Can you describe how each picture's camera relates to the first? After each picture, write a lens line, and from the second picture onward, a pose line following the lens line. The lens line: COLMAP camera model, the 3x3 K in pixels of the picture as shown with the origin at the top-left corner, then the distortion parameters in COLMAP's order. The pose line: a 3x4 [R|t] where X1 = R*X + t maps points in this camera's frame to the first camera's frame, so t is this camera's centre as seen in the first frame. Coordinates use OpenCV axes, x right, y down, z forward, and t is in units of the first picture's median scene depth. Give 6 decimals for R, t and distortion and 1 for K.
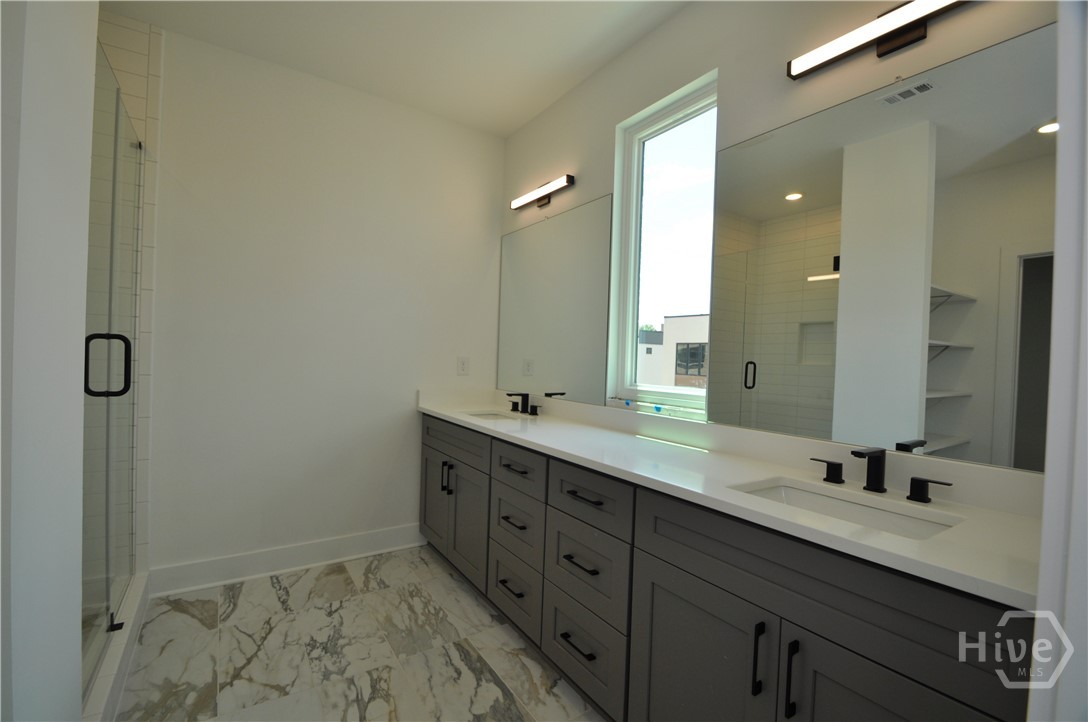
lens RADIAL K [[477.0, 0, 532.8], [0, 477.0, 361.7], [0, 0, 1]] dist [0.015684, -0.015774]
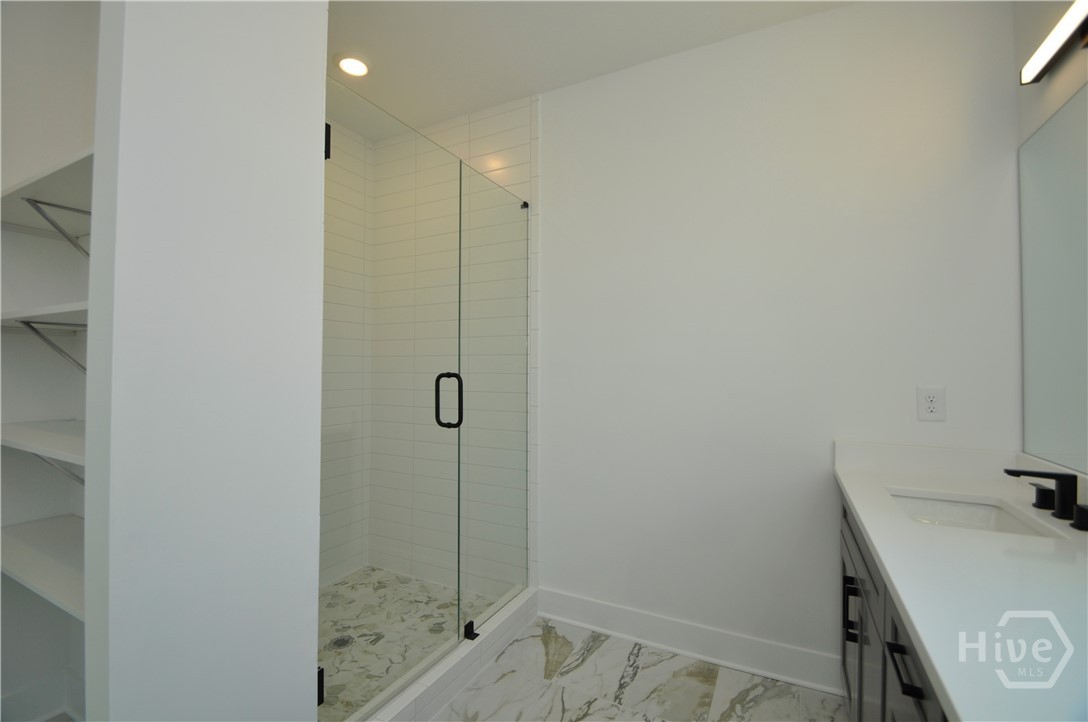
lens RADIAL K [[477.0, 0, 532.8], [0, 477.0, 361.7], [0, 0, 1]] dist [0.015684, -0.015774]
pose [[0.494513, -0.046231, -0.867940, 0.145995], [0.002733, 0.998662, -0.051637, -0.017316], [0.869166, 0.023163, 0.493978, 0.424292]]
